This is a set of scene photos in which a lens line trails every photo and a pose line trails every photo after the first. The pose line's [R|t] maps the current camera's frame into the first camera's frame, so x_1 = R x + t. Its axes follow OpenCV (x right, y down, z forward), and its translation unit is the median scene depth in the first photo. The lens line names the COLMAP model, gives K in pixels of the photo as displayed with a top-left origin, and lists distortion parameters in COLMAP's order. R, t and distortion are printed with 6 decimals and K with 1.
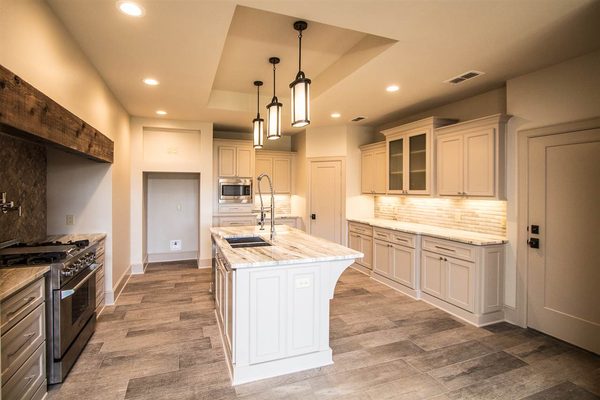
lens RADIAL K [[281.8, 0, 300.0], [0, 281.8, 200.0], [0, 0, 1]] dist [-0.001348, 0.000225]
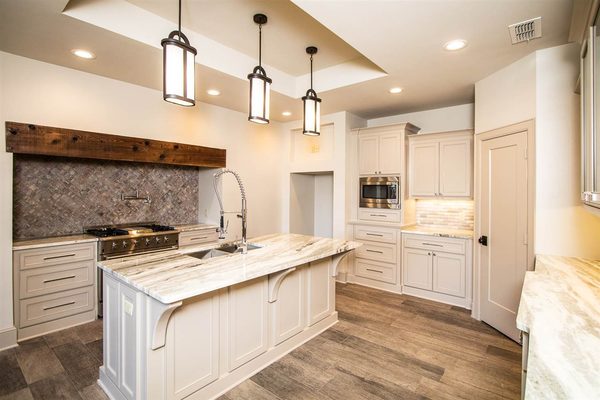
lens RADIAL K [[281.8, 0, 300.0], [0, 281.8, 200.0], [0, 0, 1]] dist [-0.001348, 0.000225]
pose [[0.940579, -0.015187, 0.339235, -0.389228], [0.018683, 0.999801, -0.007040, -0.004352], [-0.339060, 0.012959, 0.940675, 0.138180]]
